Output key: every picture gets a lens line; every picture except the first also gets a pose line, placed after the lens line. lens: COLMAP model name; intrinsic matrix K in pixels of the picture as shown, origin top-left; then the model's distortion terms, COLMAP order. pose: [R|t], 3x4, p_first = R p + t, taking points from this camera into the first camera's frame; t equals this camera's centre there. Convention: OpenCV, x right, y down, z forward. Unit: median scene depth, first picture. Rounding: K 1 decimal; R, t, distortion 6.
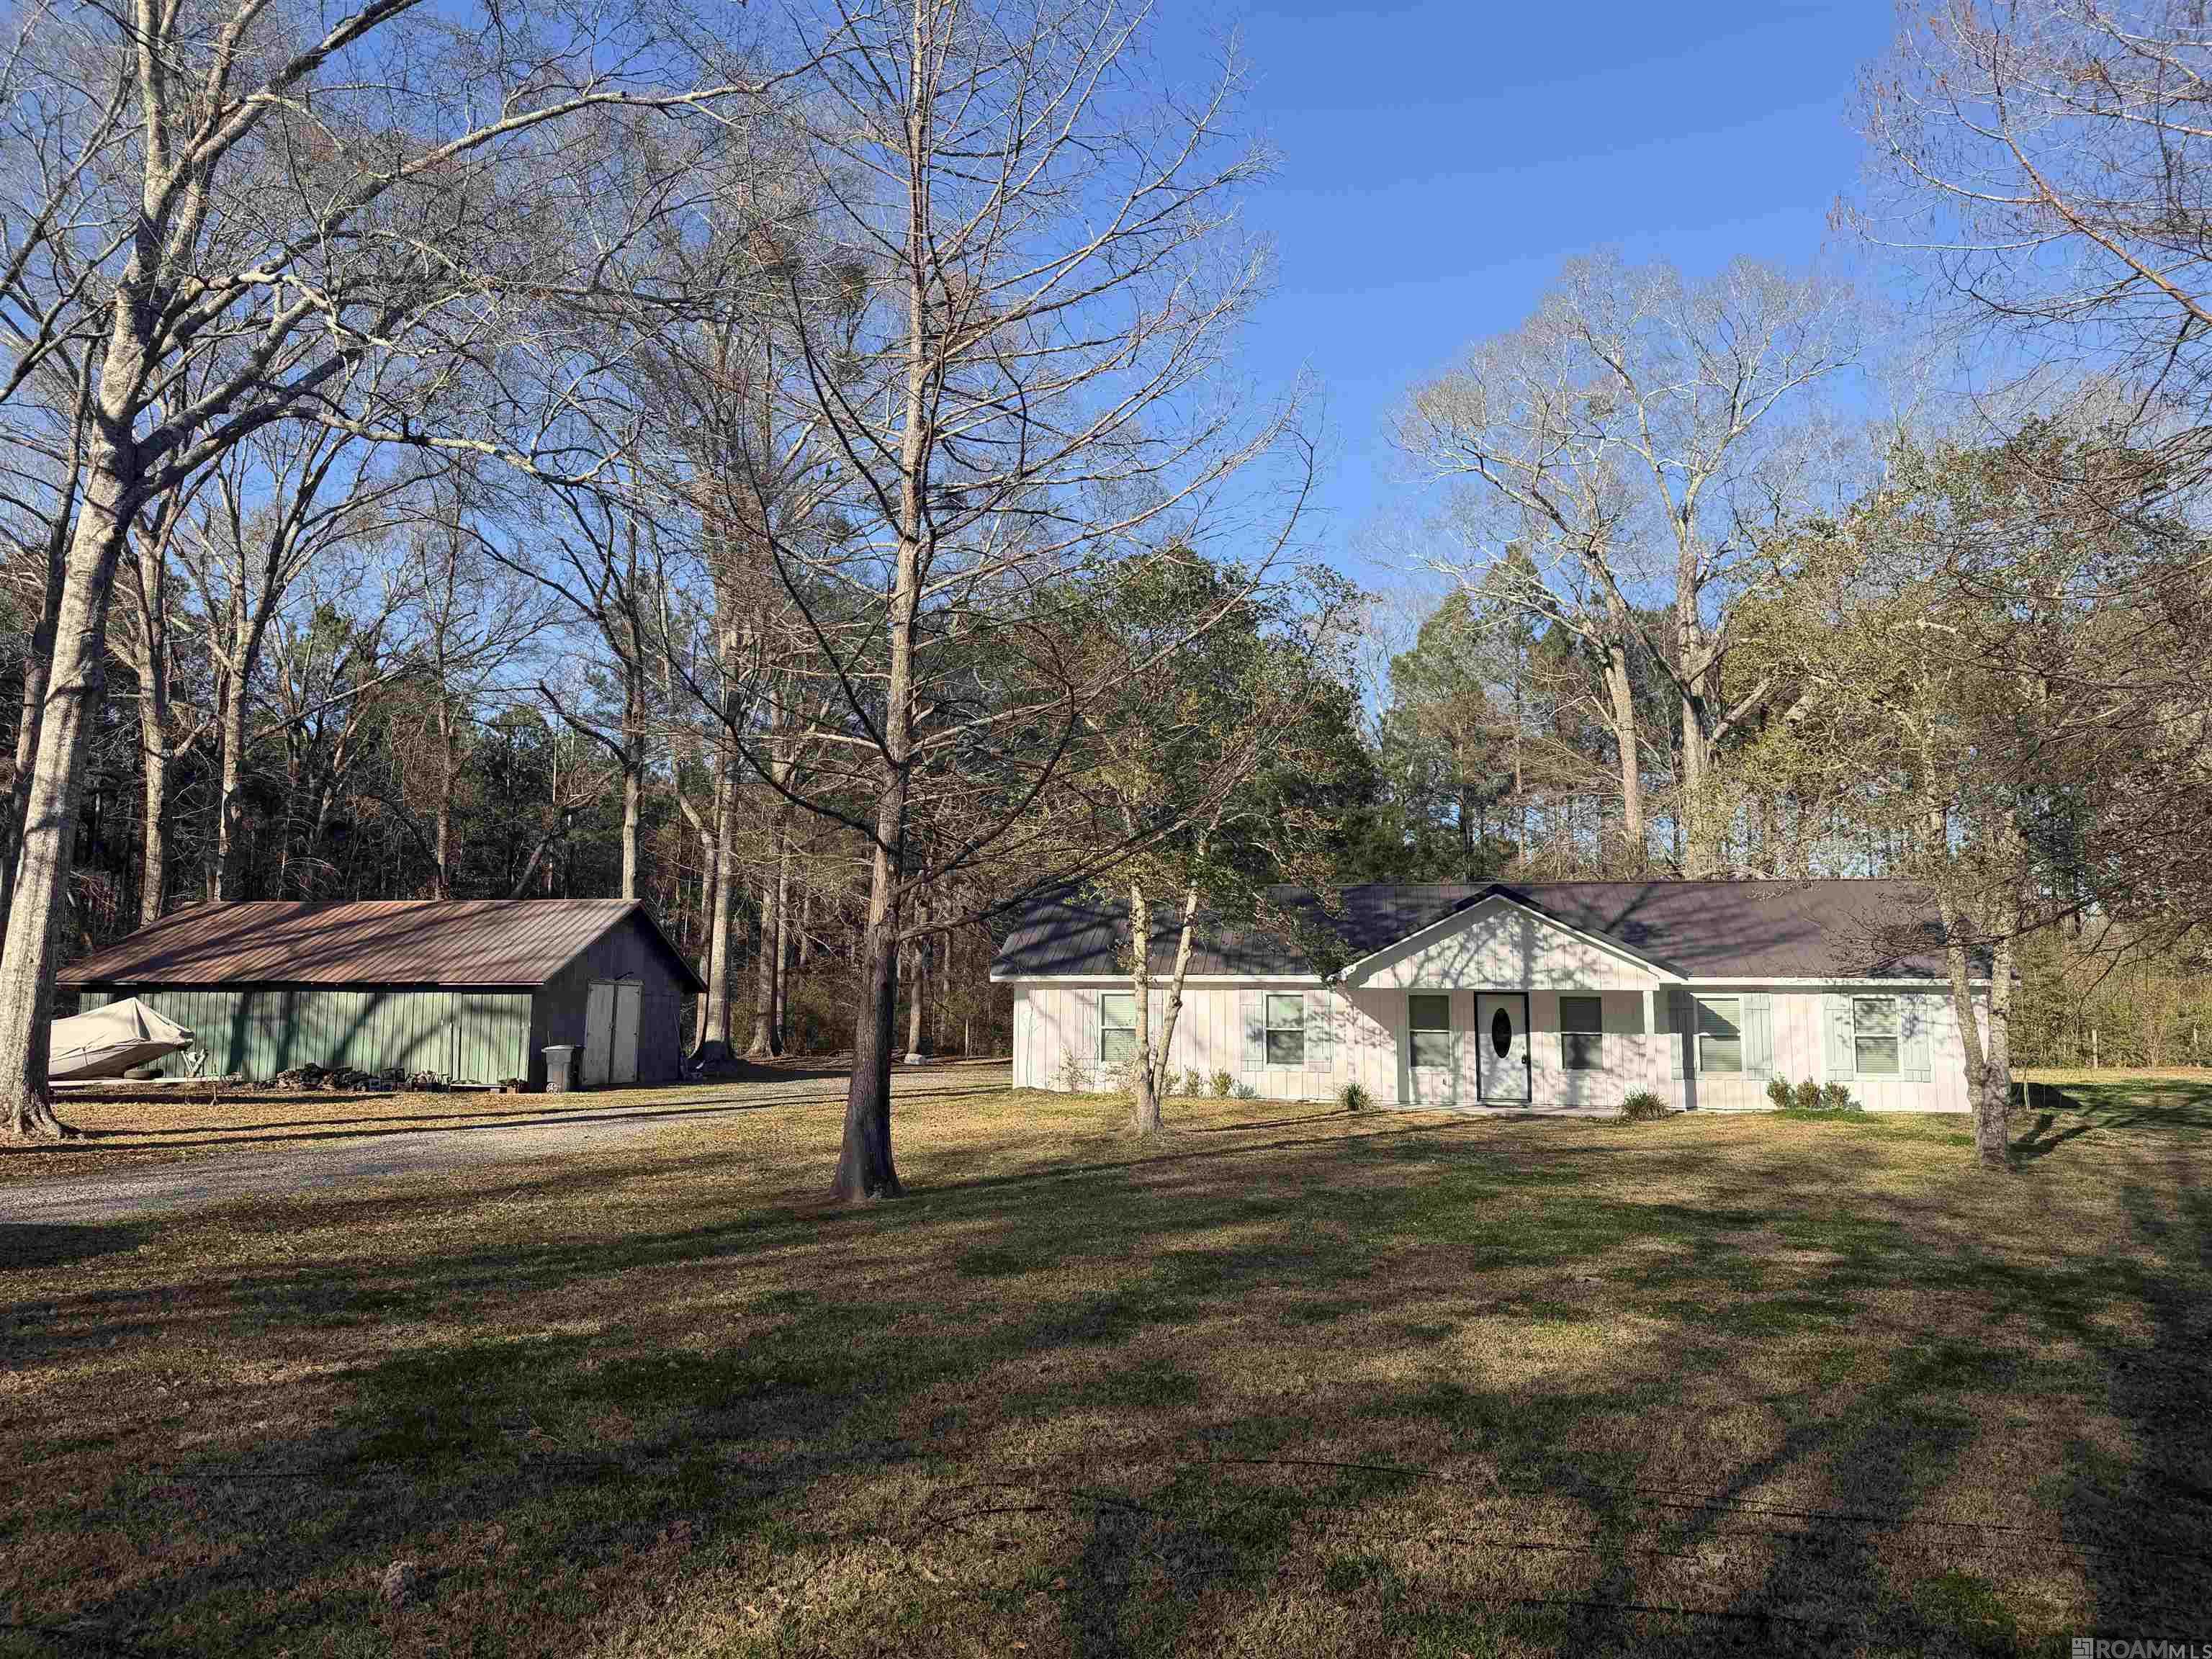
lens RADIAL K [[1550.1, 0, 1089.0], [0, 1550.1, 826.3], [0, 0, 1]] dist [0.105785, -0.133594]
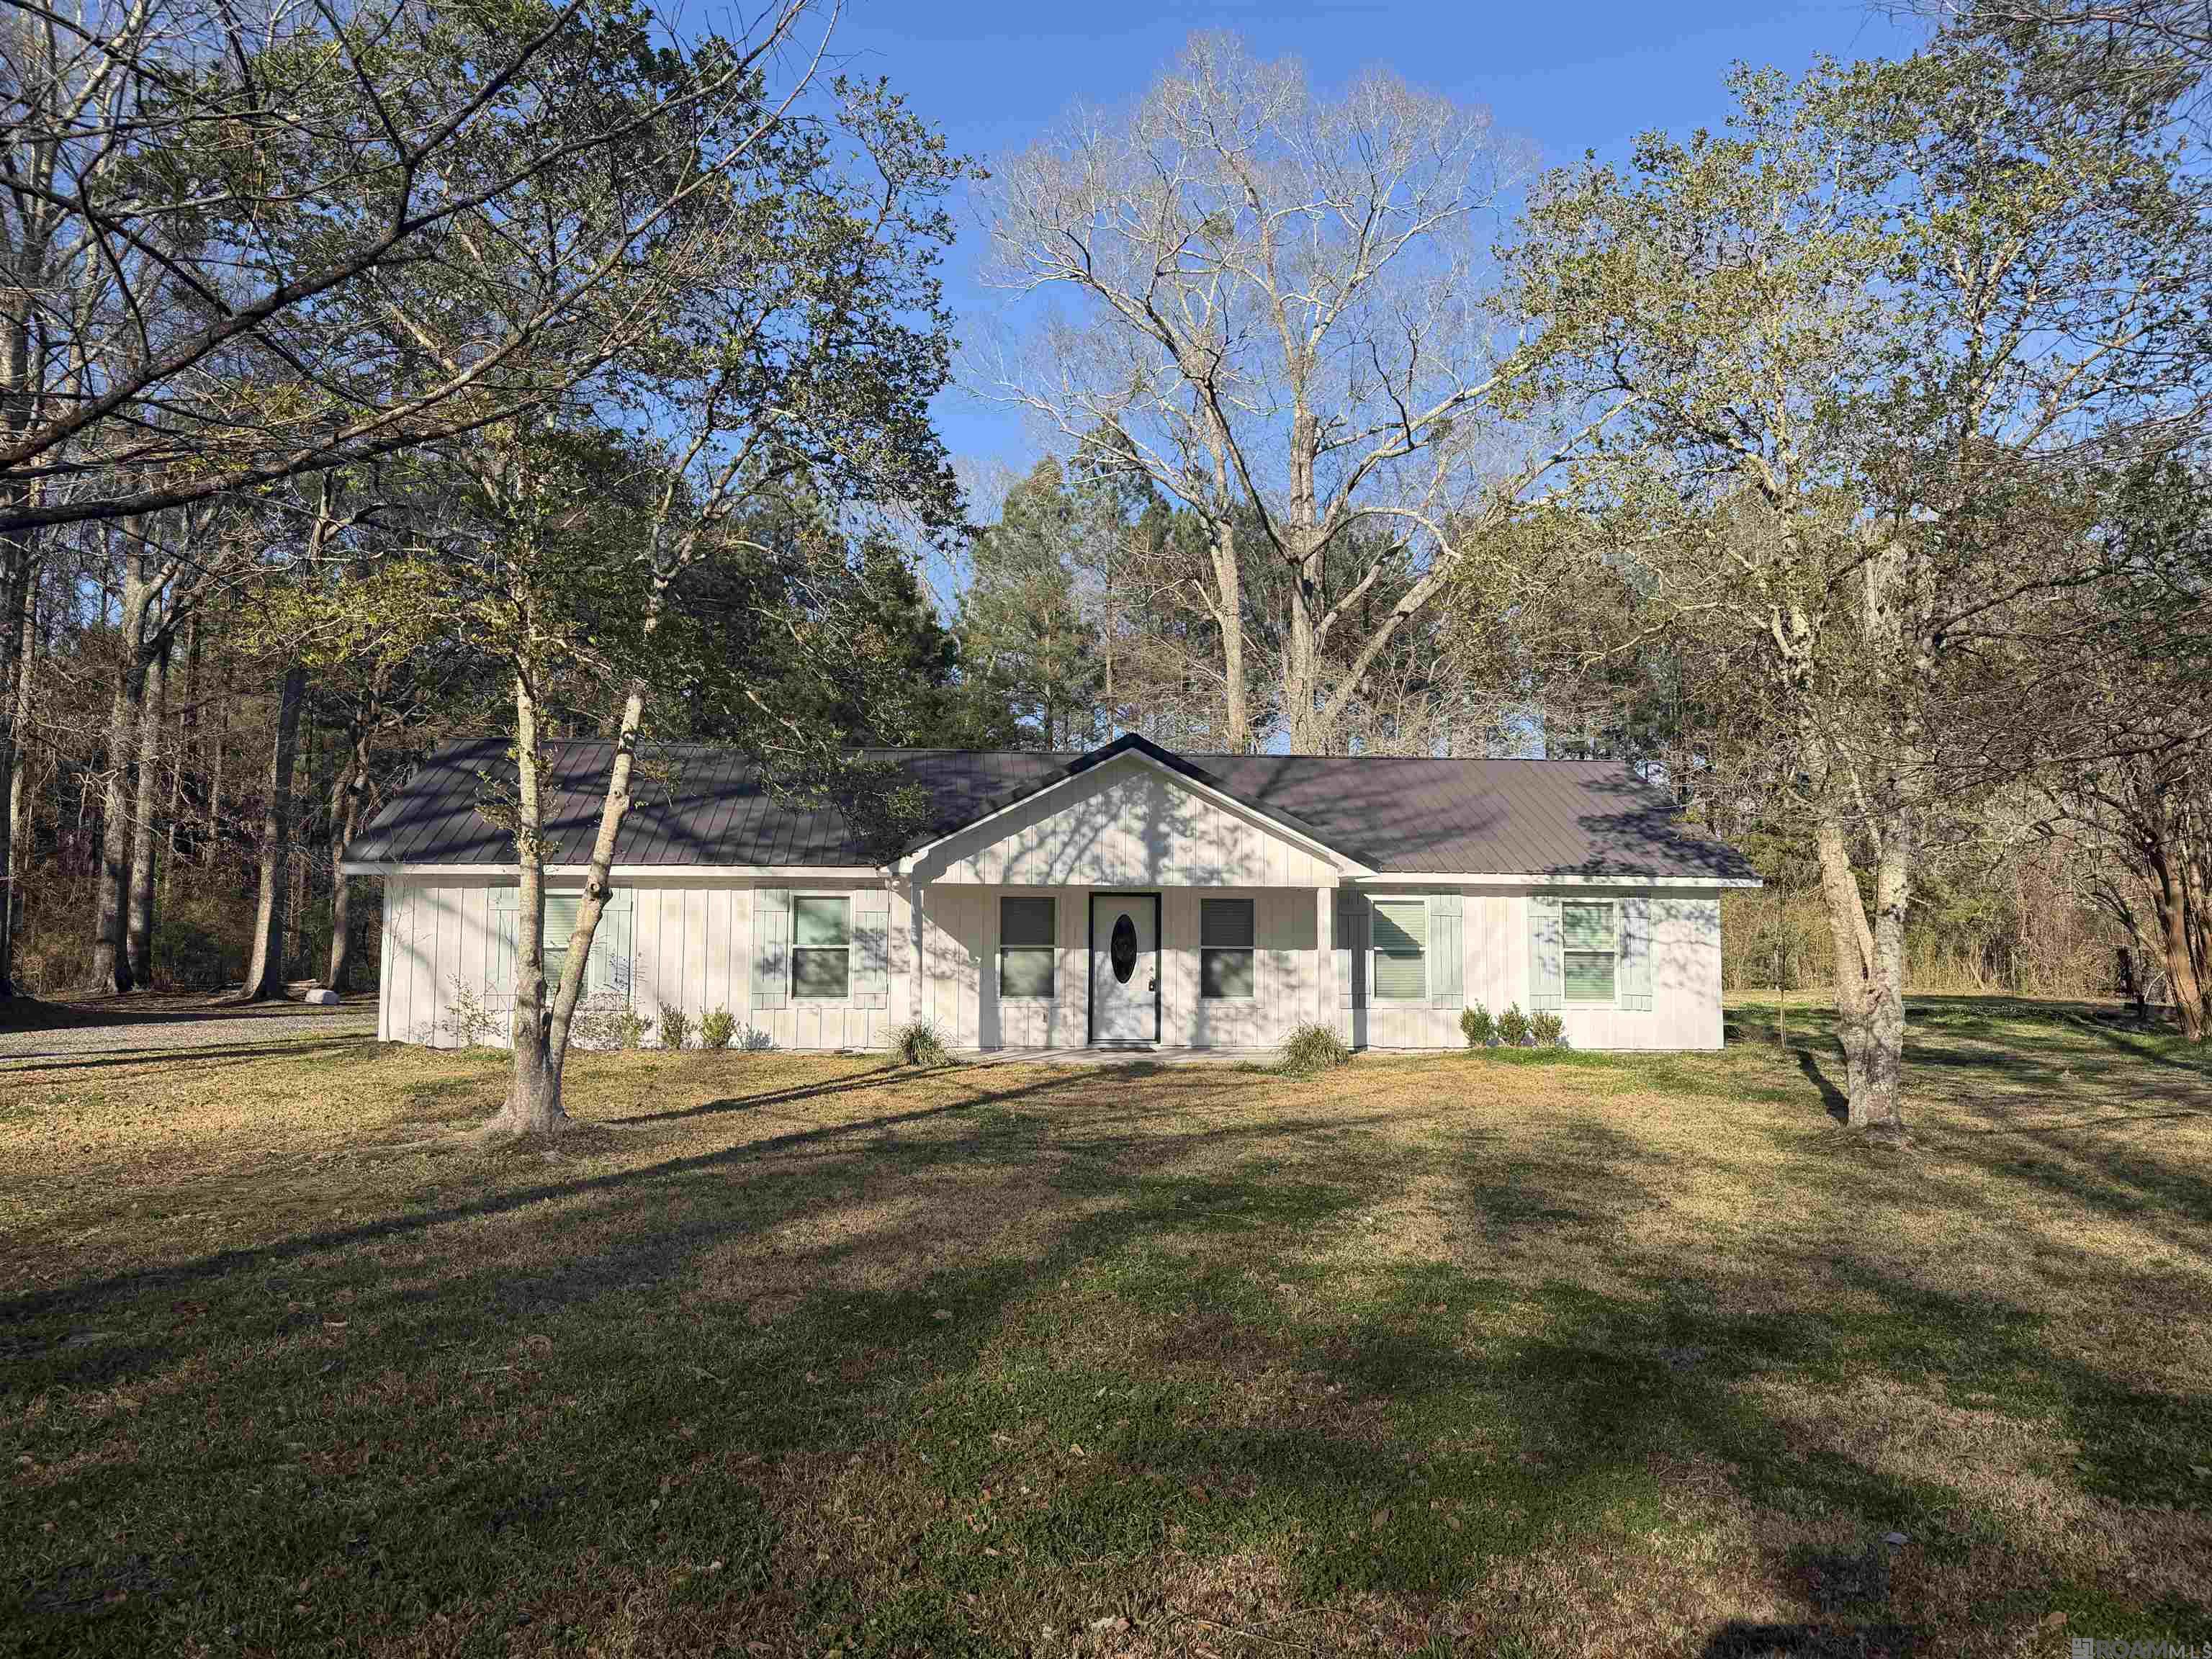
lens RADIAL K [[1550.1, 0, 1097.9], [0, 1550.1, 847.1], [0, 0, 1]] dist [0.105785, -0.133594]
pose [[0.959703, 0.019111, 0.280365, 0.068248], [-0.034620, 0.998125, 0.050470, 0.062469], [-0.278875, -0.058142, 0.958566, 0.416210]]
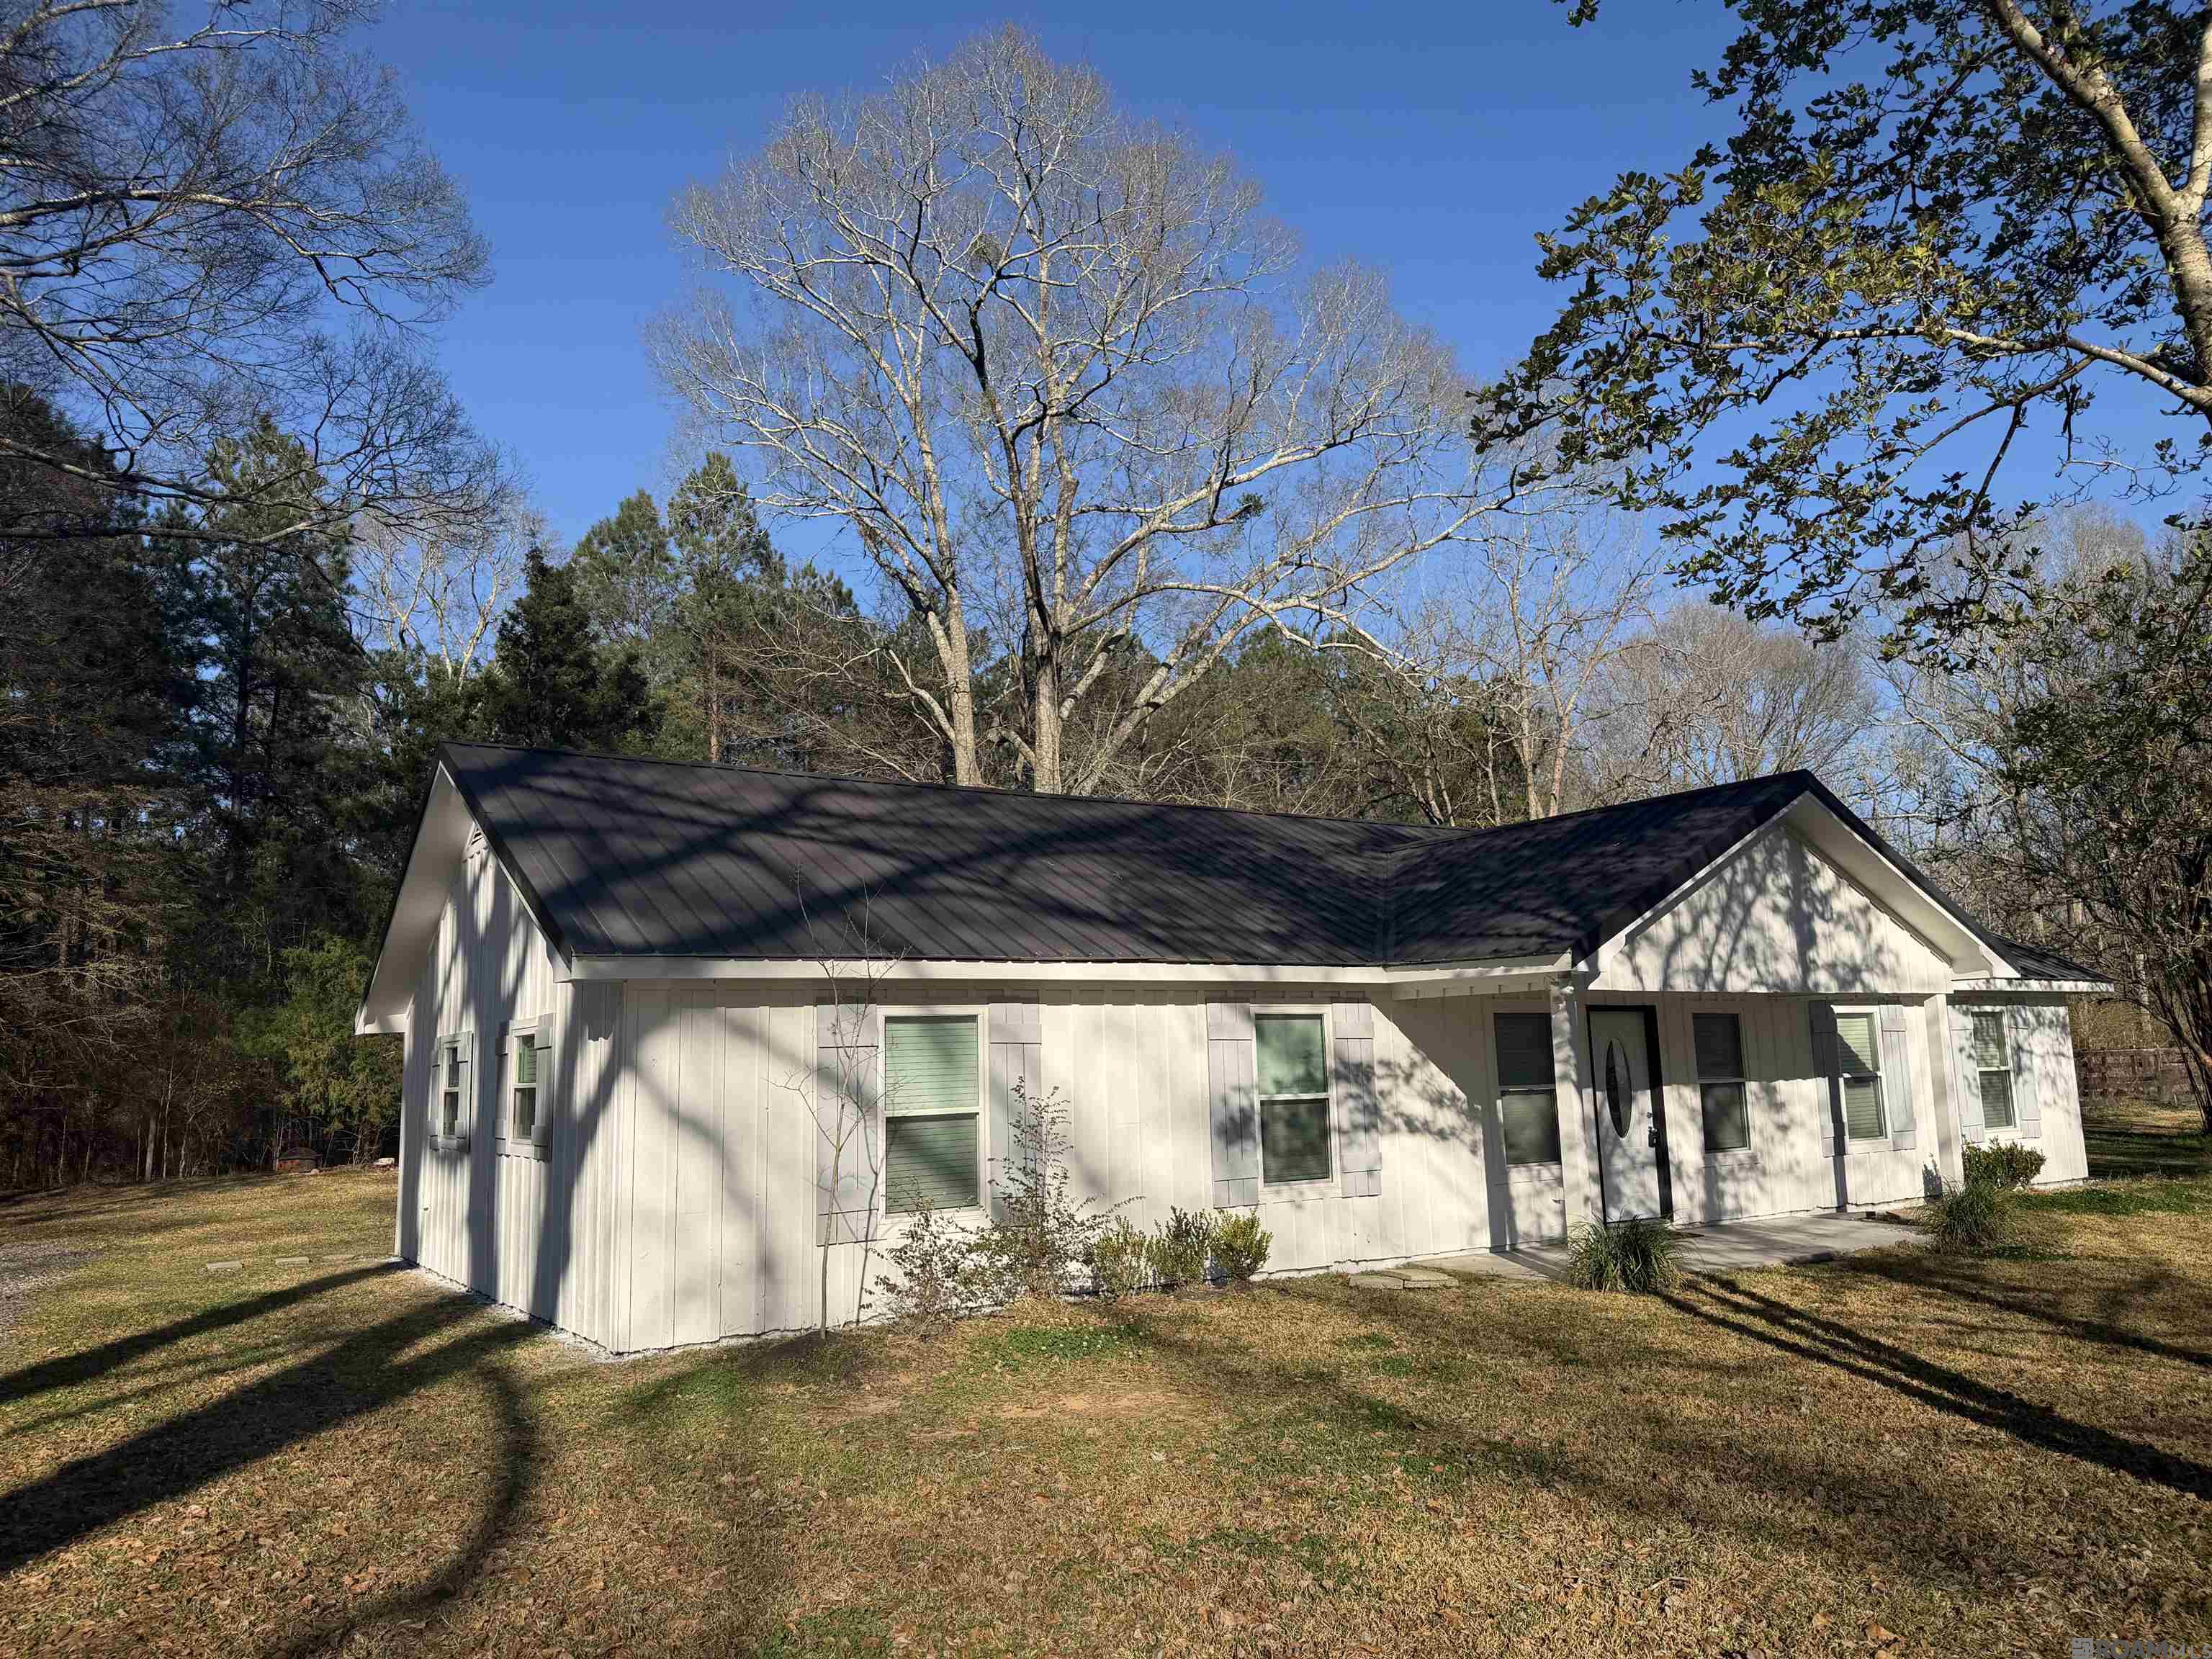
lens RADIAL K [[1550.1, 0, 1100.9], [0, 1550.1, 816.5], [0, 0, 1]] dist [0.105785, -0.133594]
pose [[0.731738, 0.084319, 0.676350, -0.269087], [-0.049841, 0.996281, -0.070282, 0.114820], [-0.679761, 0.017718, 0.733220, 0.963020]]
